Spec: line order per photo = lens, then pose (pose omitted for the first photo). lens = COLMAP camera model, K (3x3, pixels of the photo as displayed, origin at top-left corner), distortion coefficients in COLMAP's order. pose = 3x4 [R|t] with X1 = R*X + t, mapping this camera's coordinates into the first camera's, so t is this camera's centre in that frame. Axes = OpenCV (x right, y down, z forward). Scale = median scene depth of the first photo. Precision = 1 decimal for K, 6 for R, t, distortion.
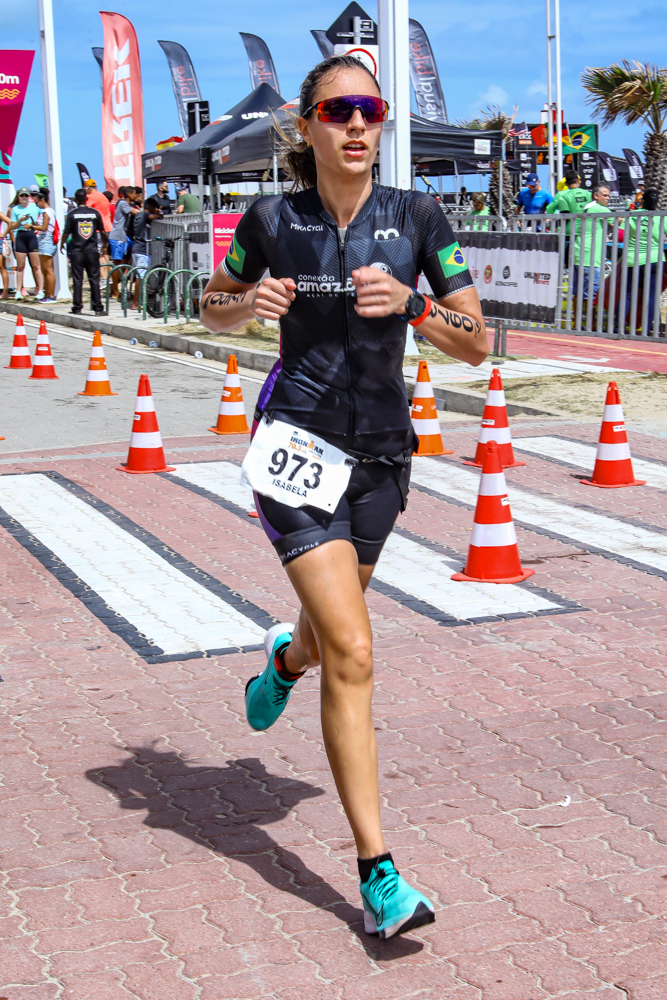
lens RADIAL K [[1921.8, 0, 335.2], [0, 1921.8, 547.0], [0, 0, 1]] dist [-0.083406, 0.151868]
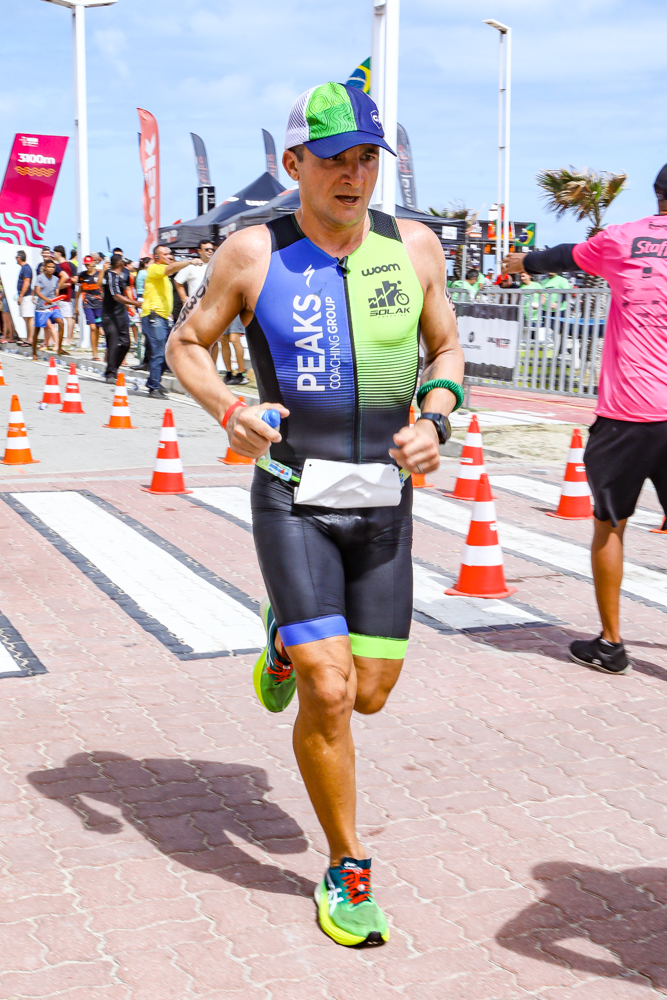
lens RADIAL K [[1582.9, 0, 390.6], [0, 1582.9, 530.4], [0, 0, 1]] dist [-0.036176, 0.017472]
pose [[0.997609, 0.032616, 0.060937, -0.030694], [-0.031045, 0.999165, -0.026562, 0.005468], [-0.061752, 0.024607, 0.997788, 0.067867]]
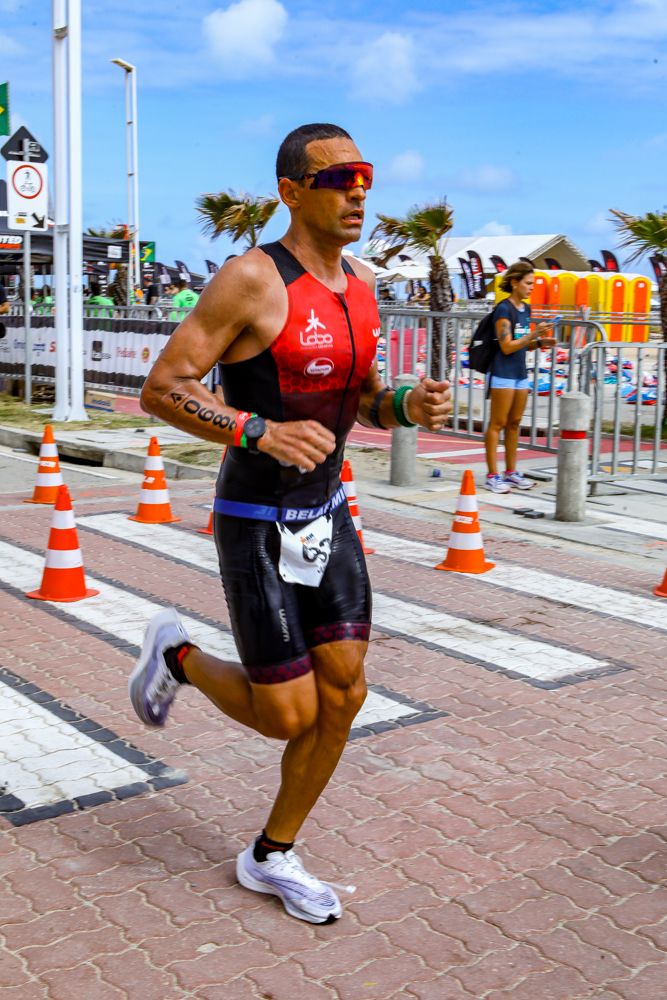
lens RADIAL K [[1280.8, 0, 281.2], [0, 1280.8, 497.2], [0, 0, 1]] dist [-0.020883, 0.010141]
pose [[0.960059, -0.007858, 0.279686, -0.126299], [0.014720, 0.999640, -0.022443, -0.062392], [-0.279409, 0.025664, 0.959829, 0.380100]]
